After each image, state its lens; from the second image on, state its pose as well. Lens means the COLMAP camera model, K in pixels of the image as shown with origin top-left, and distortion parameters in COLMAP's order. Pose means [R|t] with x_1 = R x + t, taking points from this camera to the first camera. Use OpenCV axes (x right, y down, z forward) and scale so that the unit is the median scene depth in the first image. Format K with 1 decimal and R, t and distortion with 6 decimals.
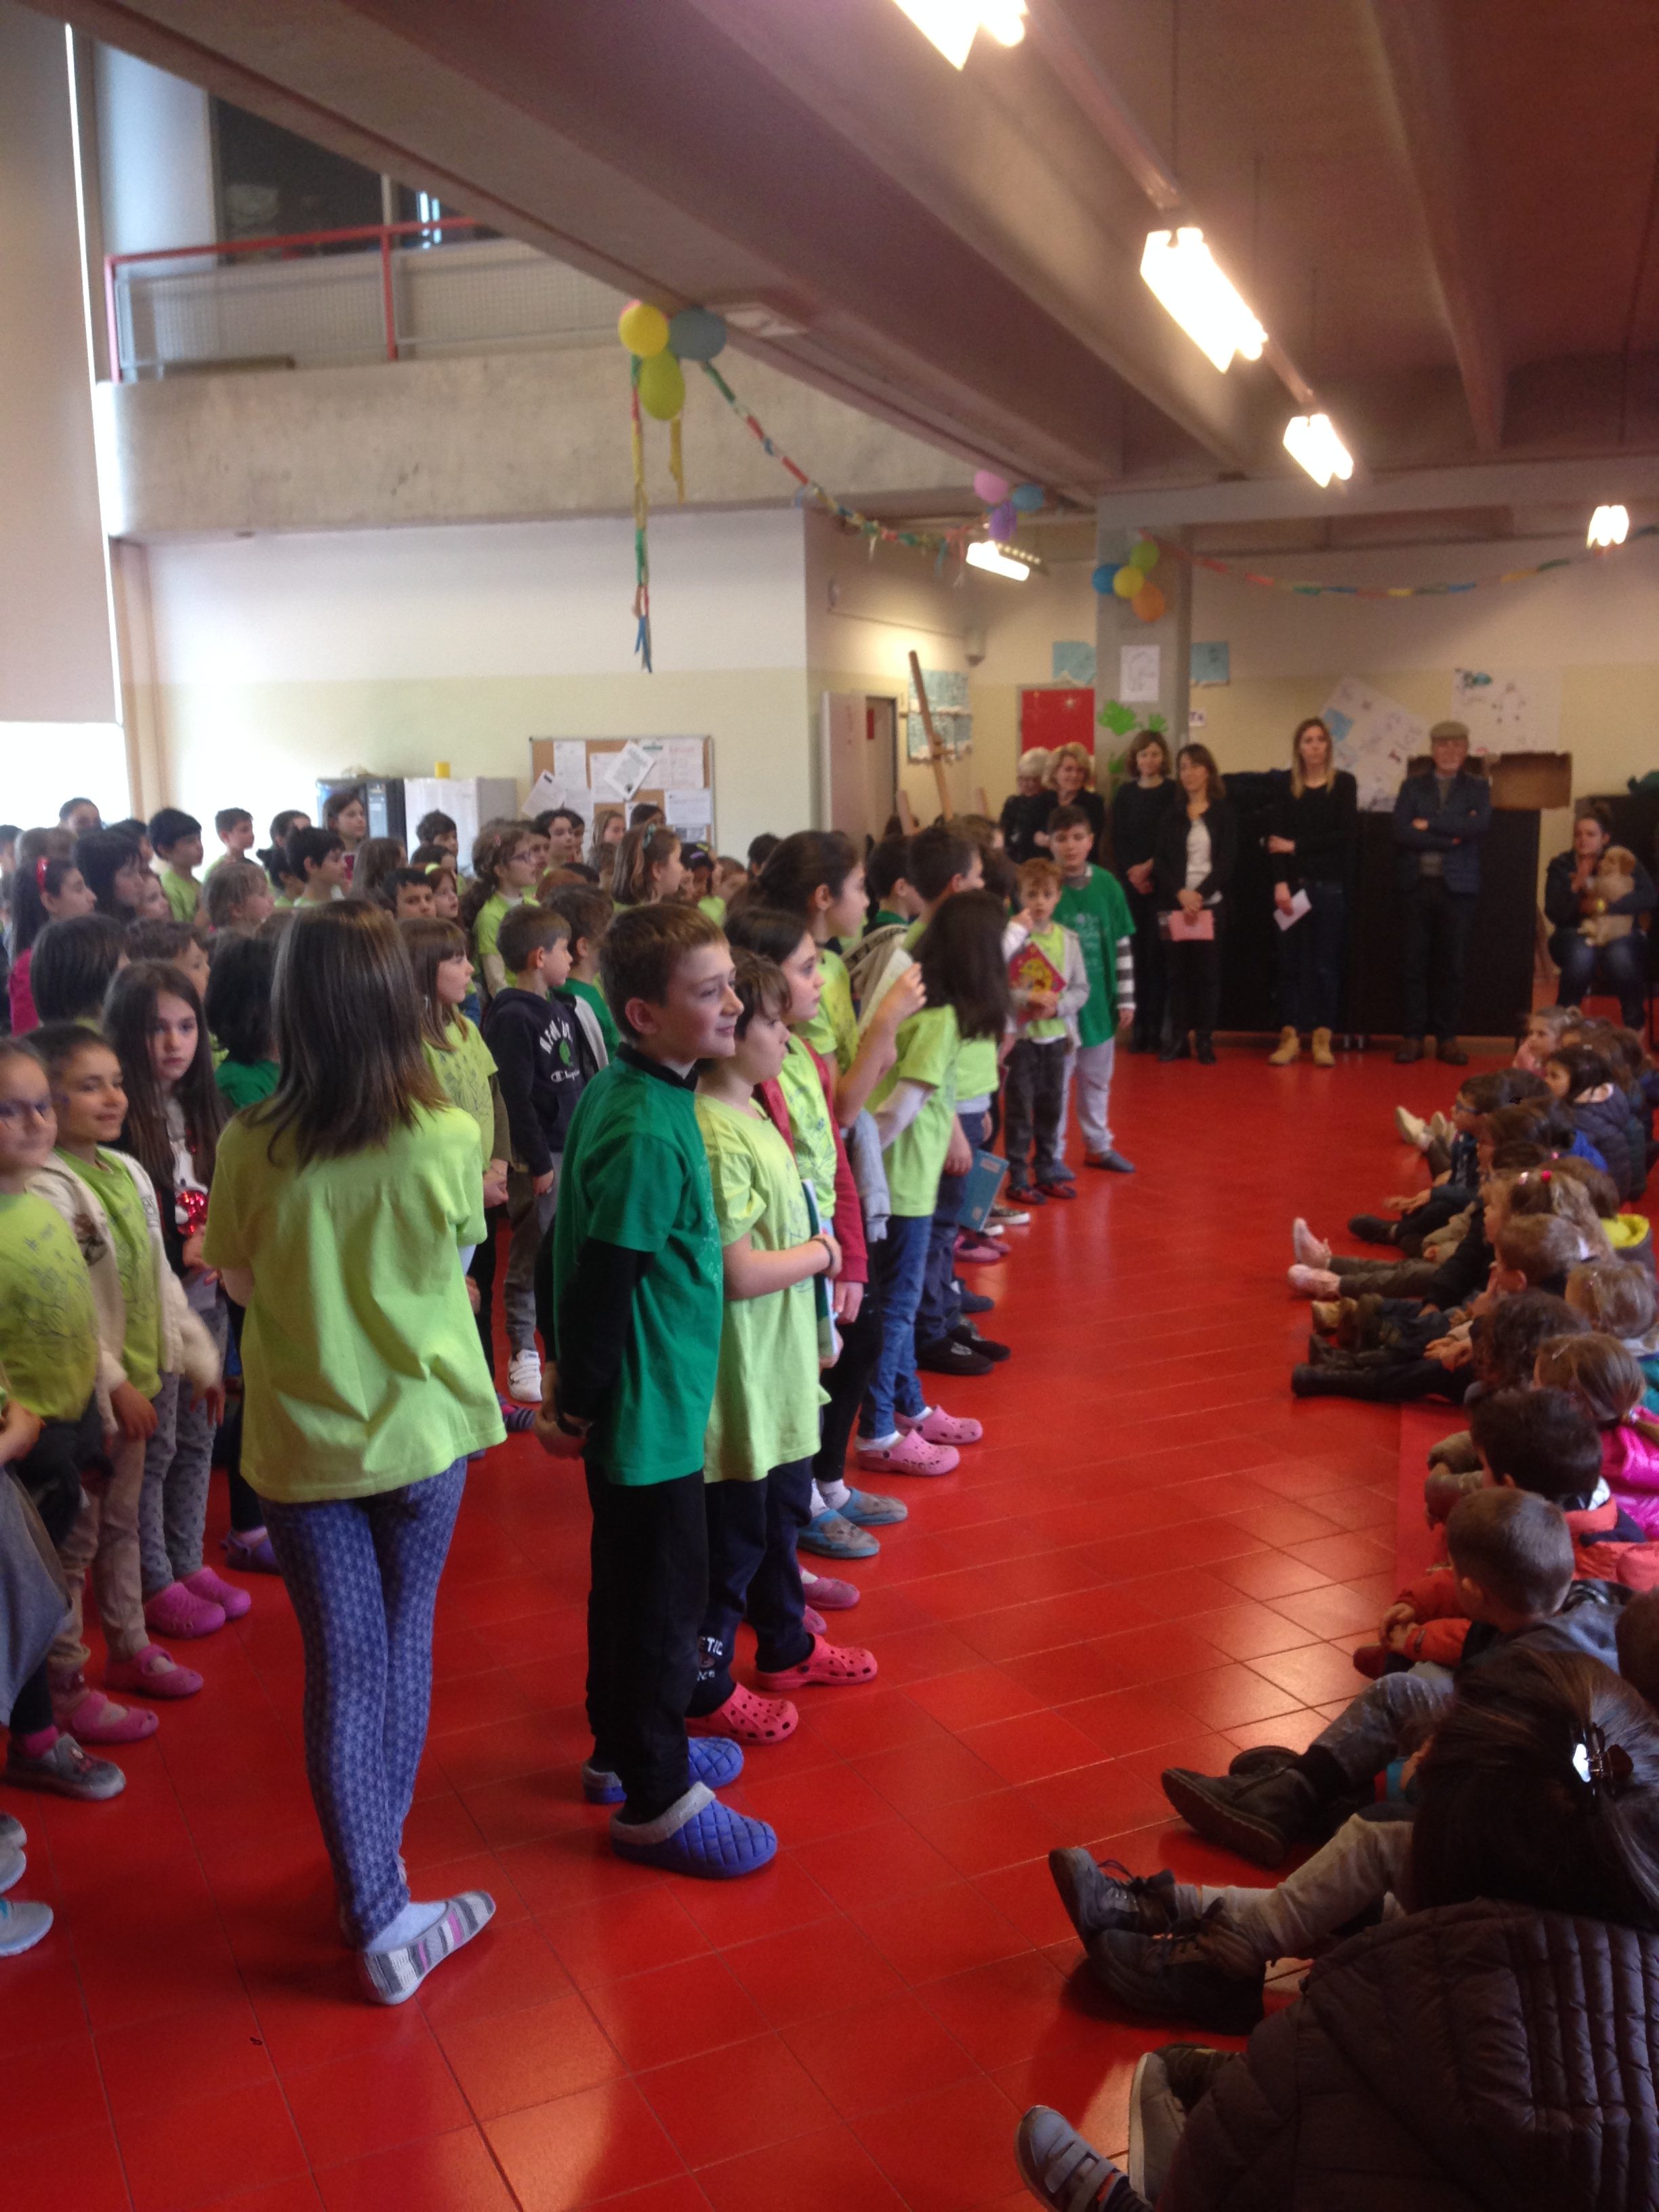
lens RADIAL K [[2172.9, 0, 827.4], [0, 2172.9, 1137.5], [0, 0, 1]] dist [0.157470, -0.282098]
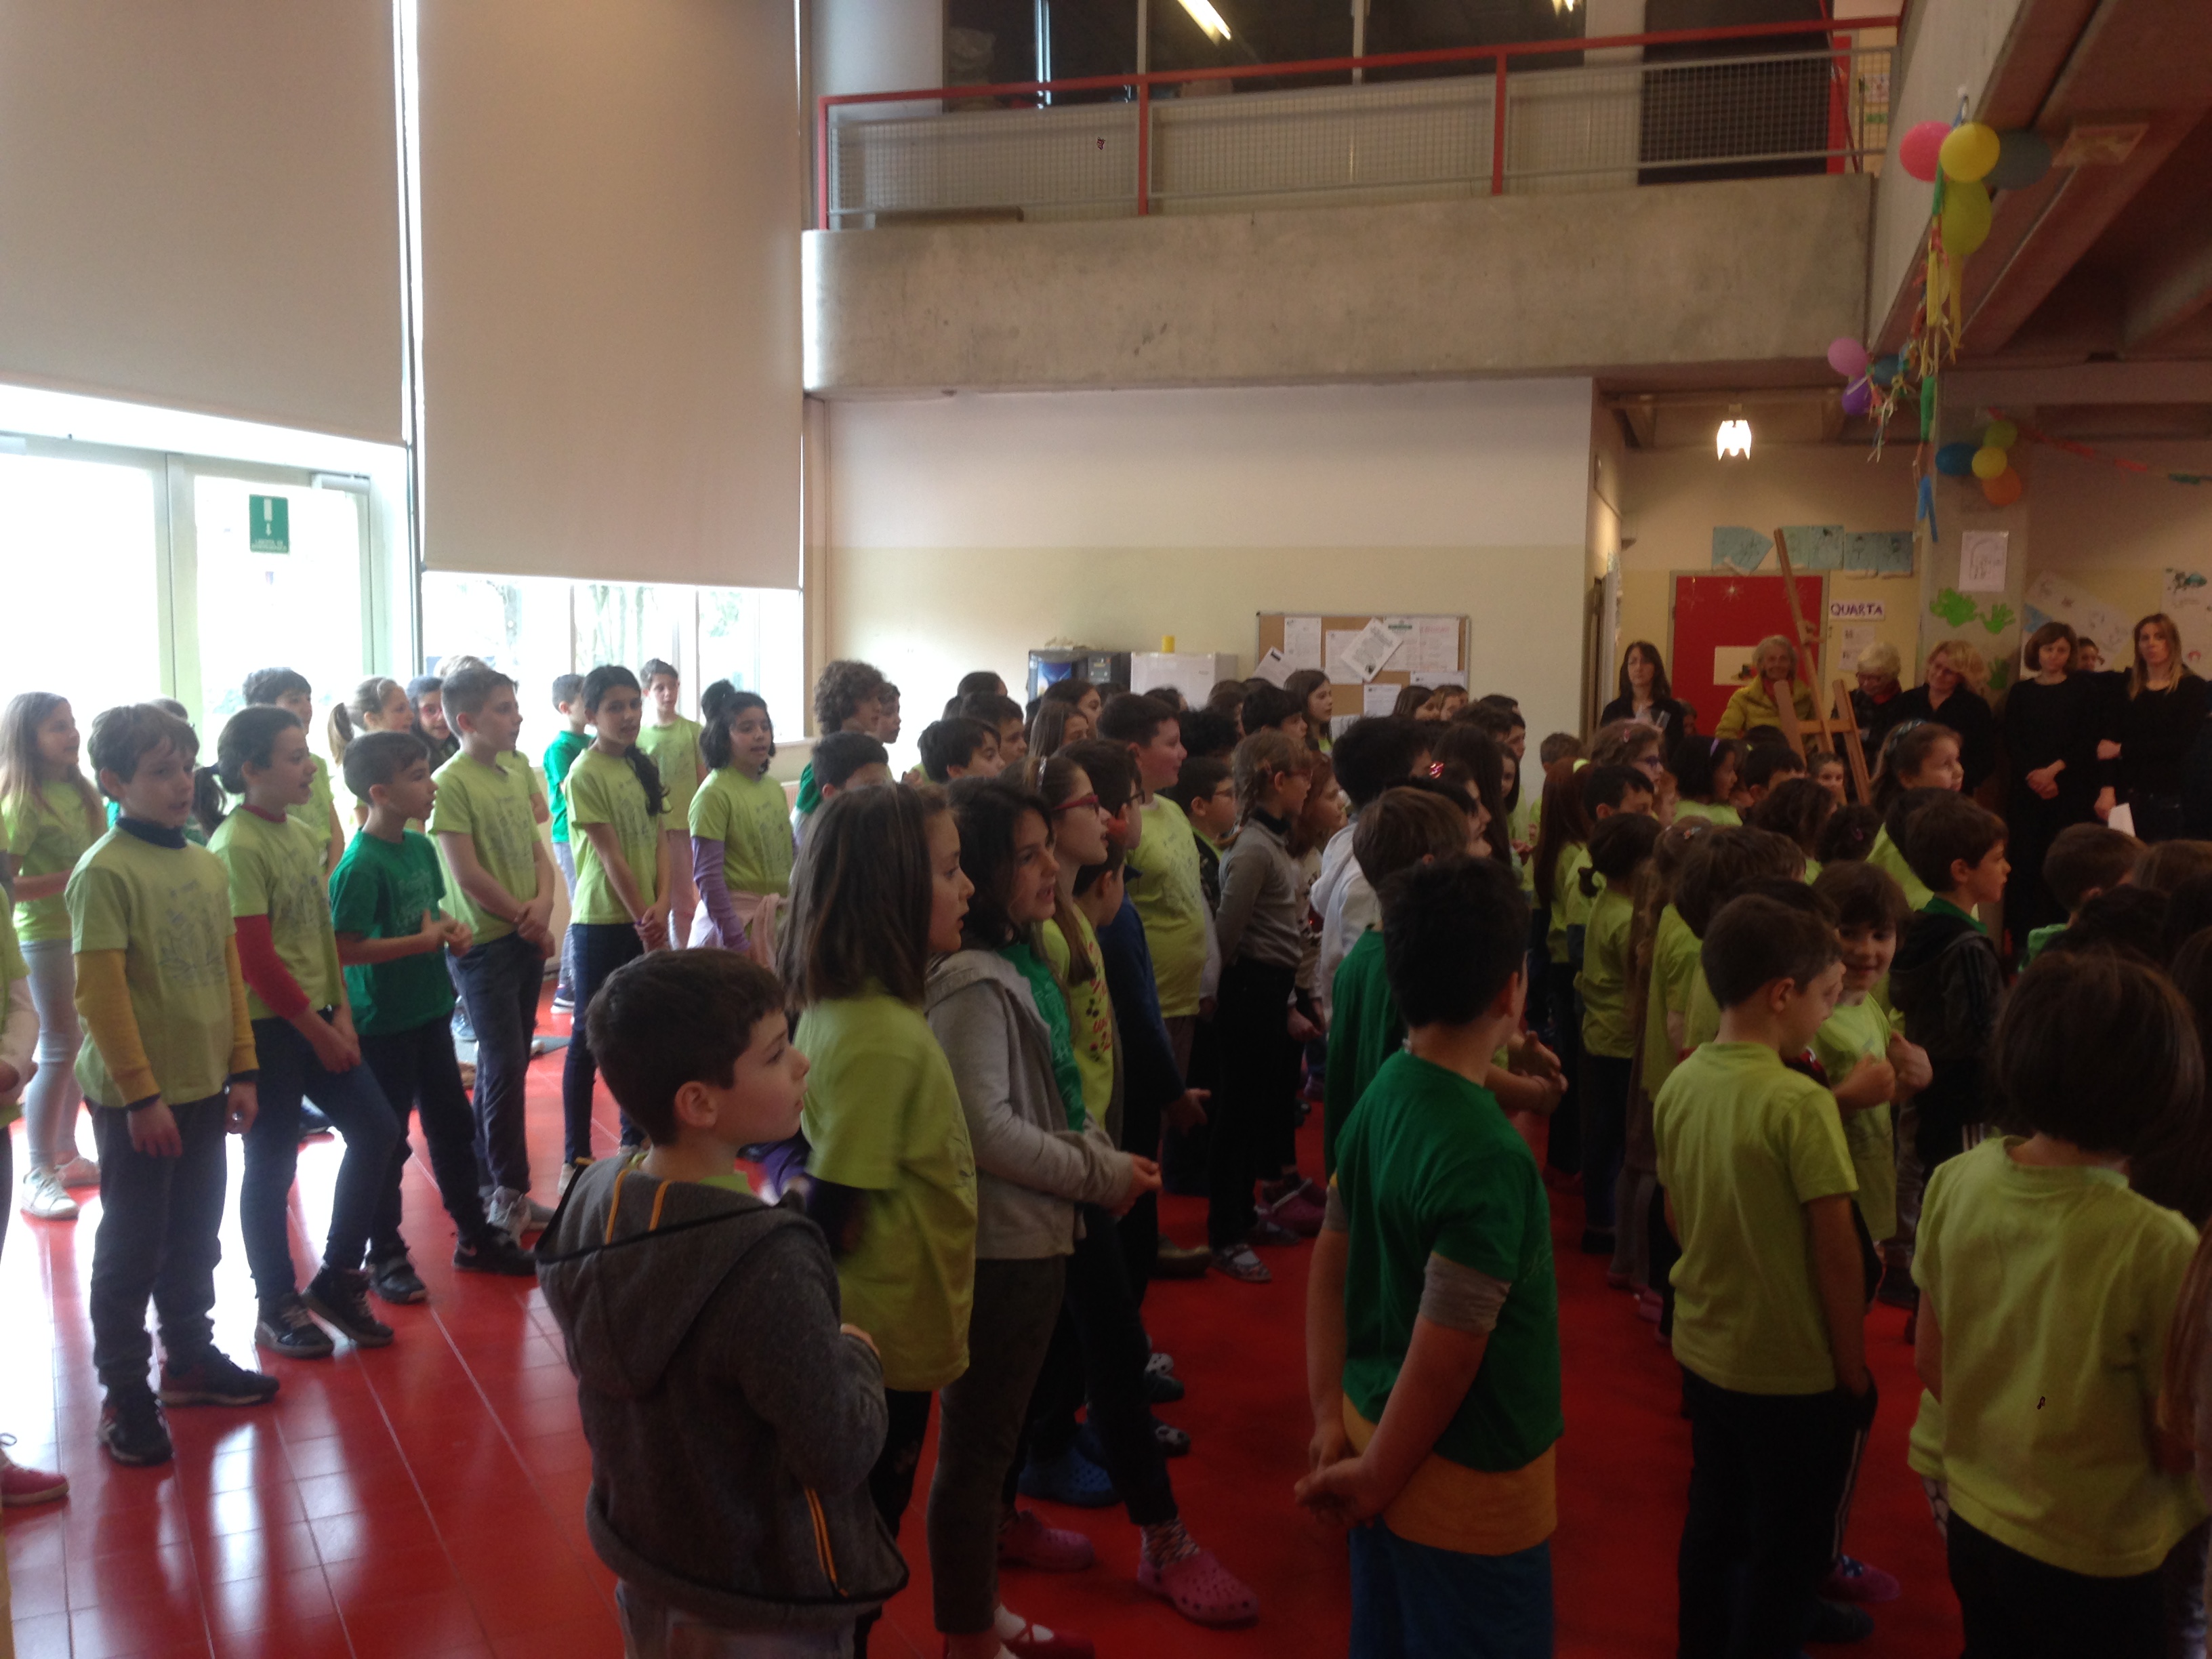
lens RADIAL K [[2172.9, 0, 1072.8], [0, 2172.9, 831.6], [0, 0, 1]] dist [0.157470, -0.282098]
pose [[0.998994, 0.025805, 0.036669, -0.248796], [-0.022671, 0.996255, -0.083438, -0.011737], [-0.038685, 0.082523, 0.995838, 0.092746]]
